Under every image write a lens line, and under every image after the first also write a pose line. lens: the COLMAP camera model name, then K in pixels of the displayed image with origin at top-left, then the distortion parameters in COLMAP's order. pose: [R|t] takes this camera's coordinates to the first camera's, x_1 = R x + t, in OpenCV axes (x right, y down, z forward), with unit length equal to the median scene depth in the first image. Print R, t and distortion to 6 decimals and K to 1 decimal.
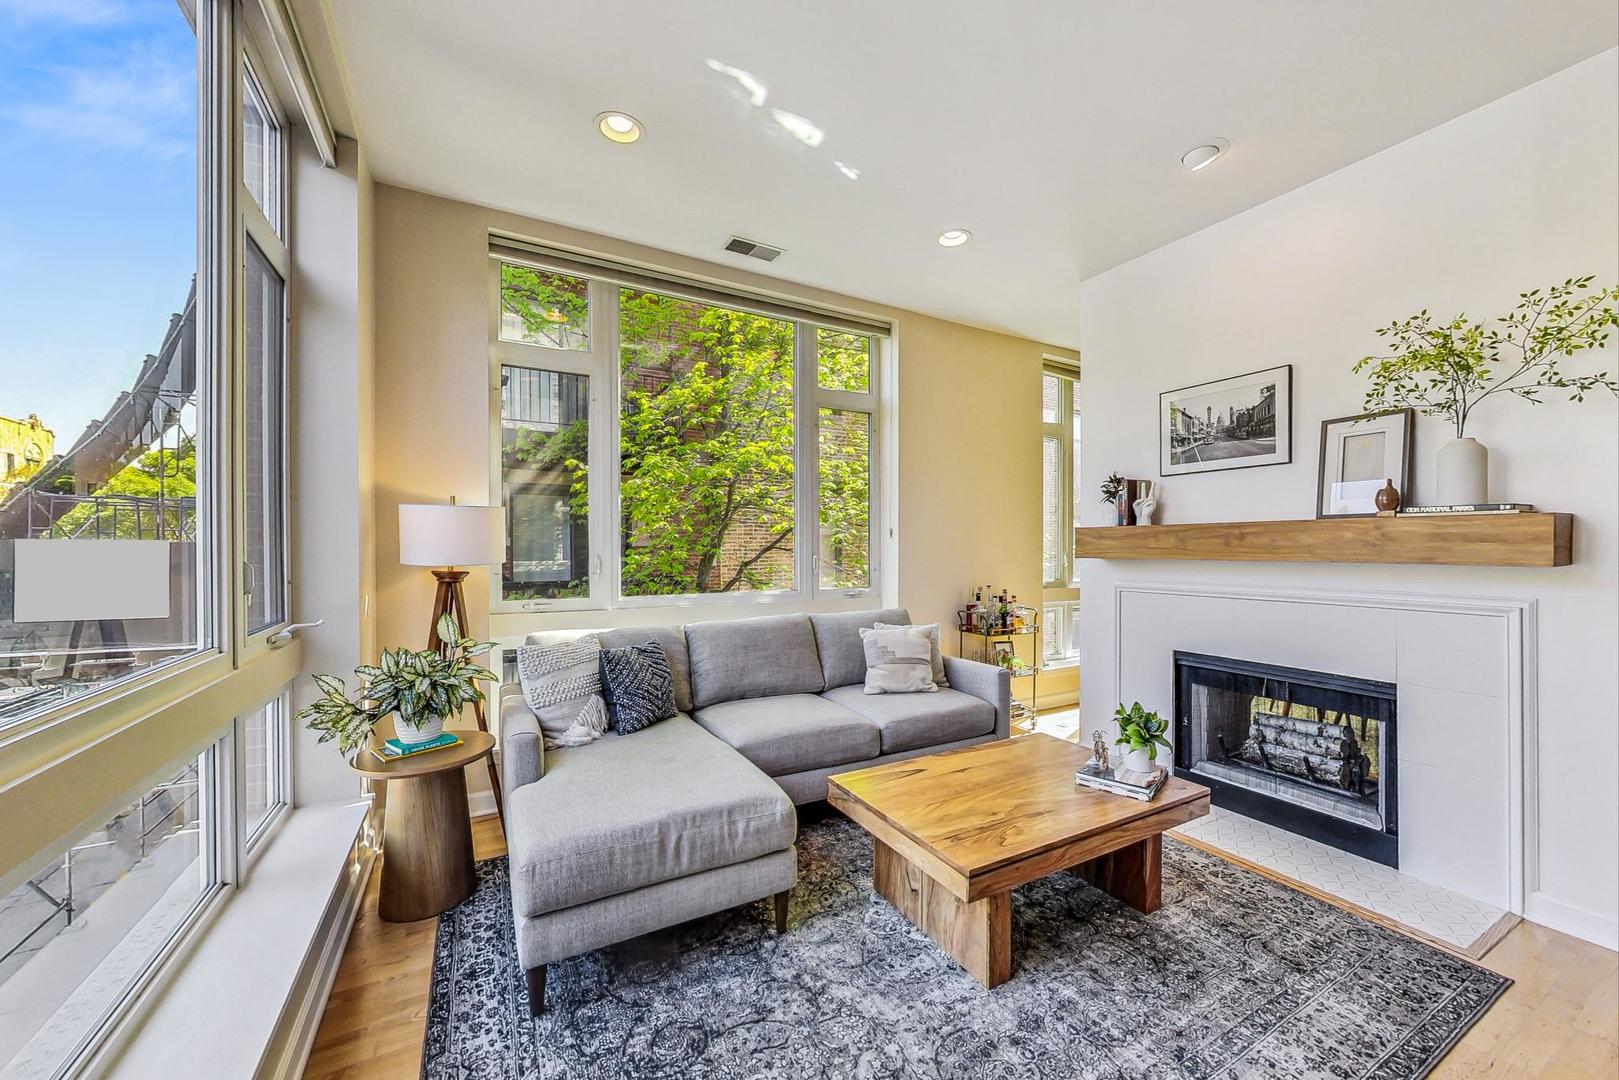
lens RADIAL K [[605.7, 0, 813.8], [0, 605.7, 550.3], [0, 0, 1]] dist [0.007868, 0.000114]
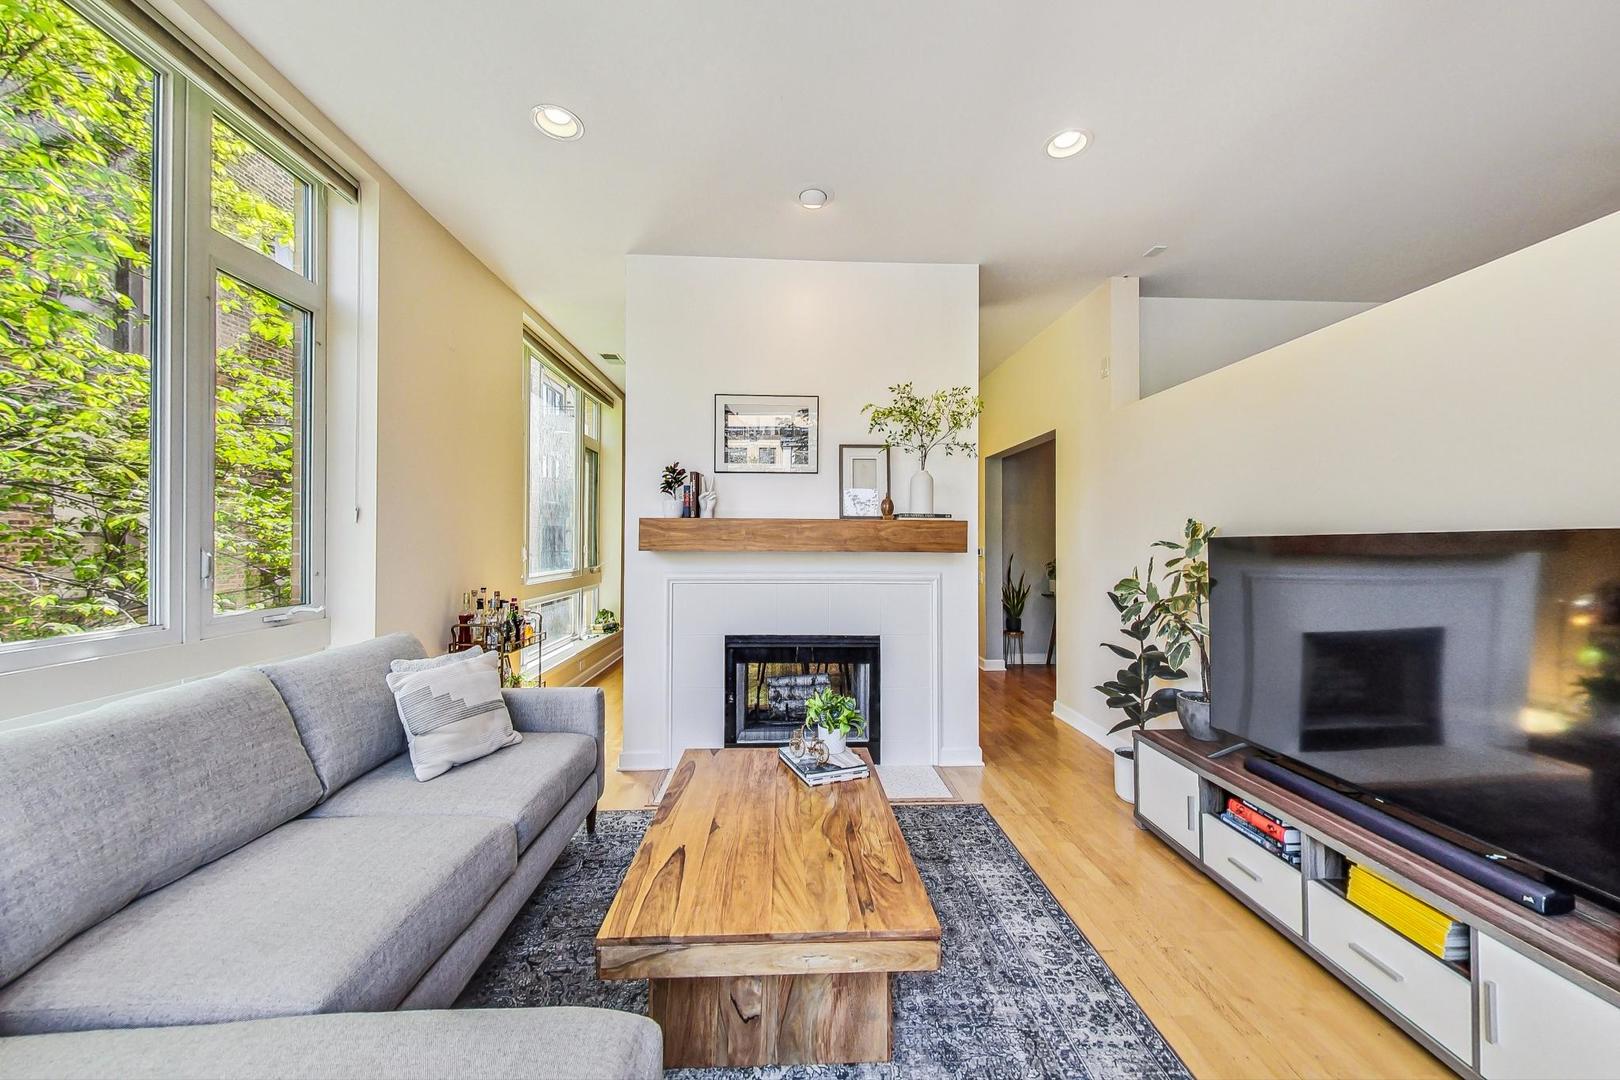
lens RADIAL K [[588.6, 0, 810.0], [0, 588.6, 540.0], [0, 0, 1]] dist [0.002387, 0.000120]
pose [[0.443270, 0.003955, 0.896379, -0.291908], [-0.001314, 0.999992, -0.003762, -0.000700], [-0.896387, 0.000490, 0.443272, 0.427930]]
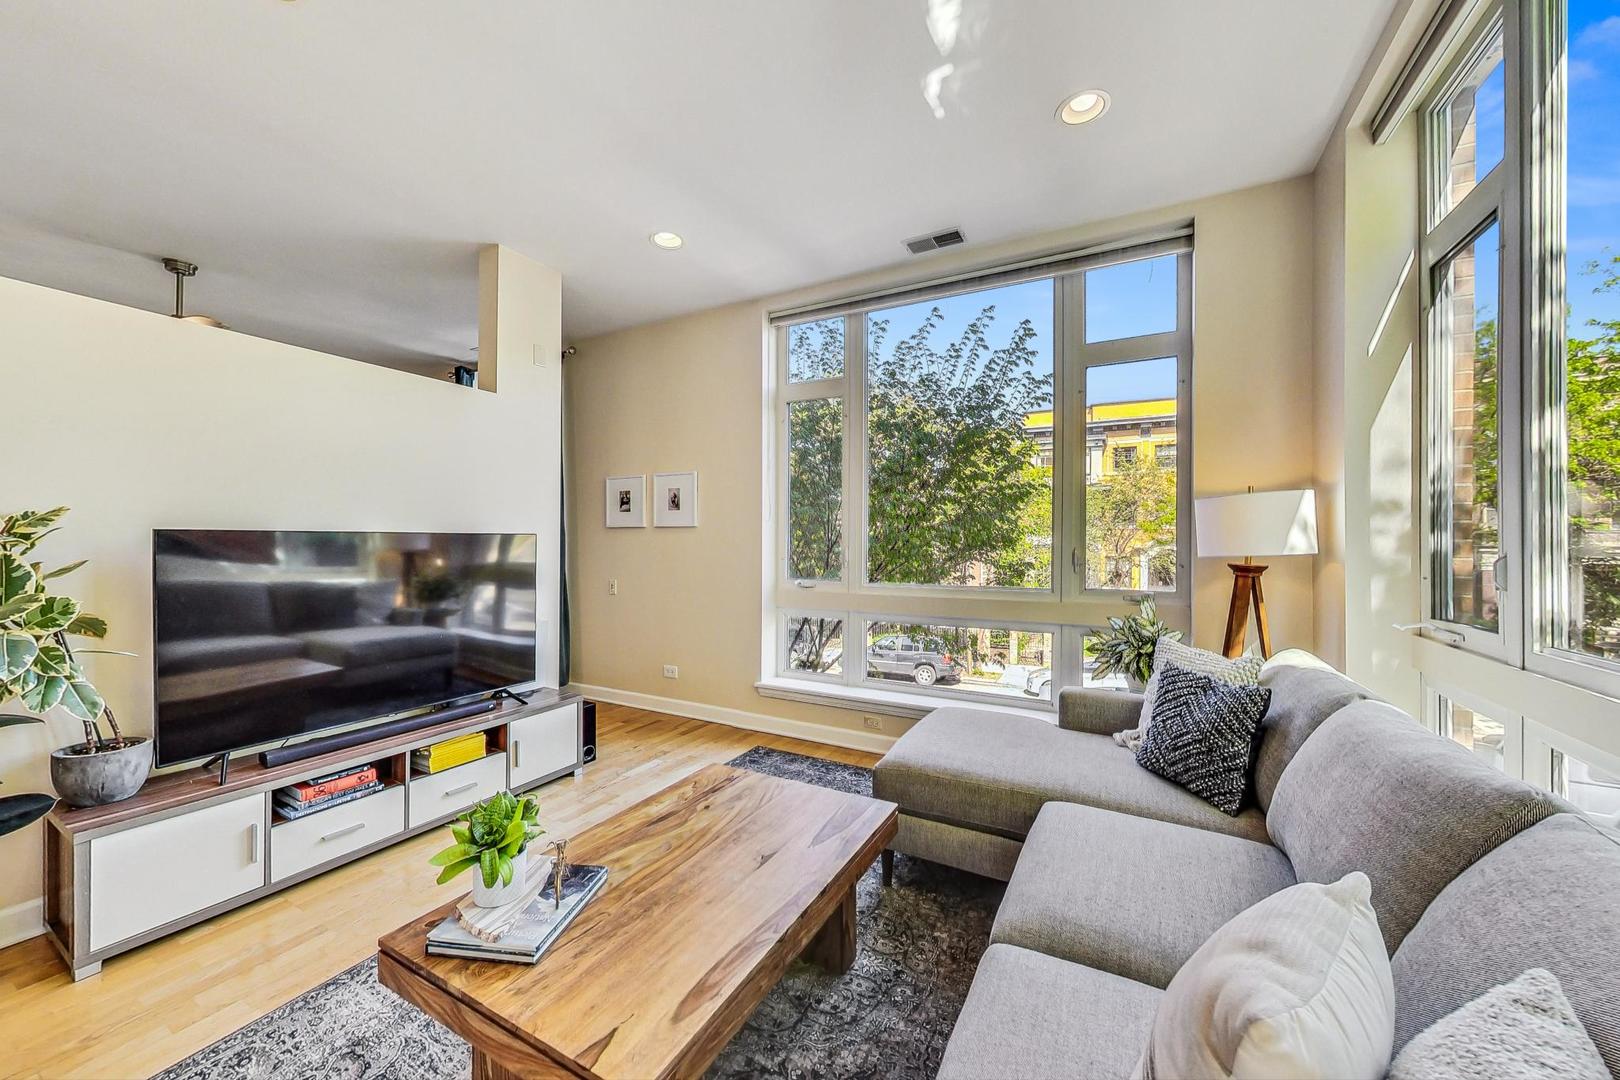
lens RADIAL K [[578.1, 0, 810.0], [0, 578.1, 540.0], [0, 0, 1]] dist [0.001518, 0.000041]
pose [[-0.843888, -0.011216, -0.536402, 0.433509], [-0.010531, 0.999935, -0.004341, -0.005469], [0.536416, 0.001986, -0.843952, 1.228992]]
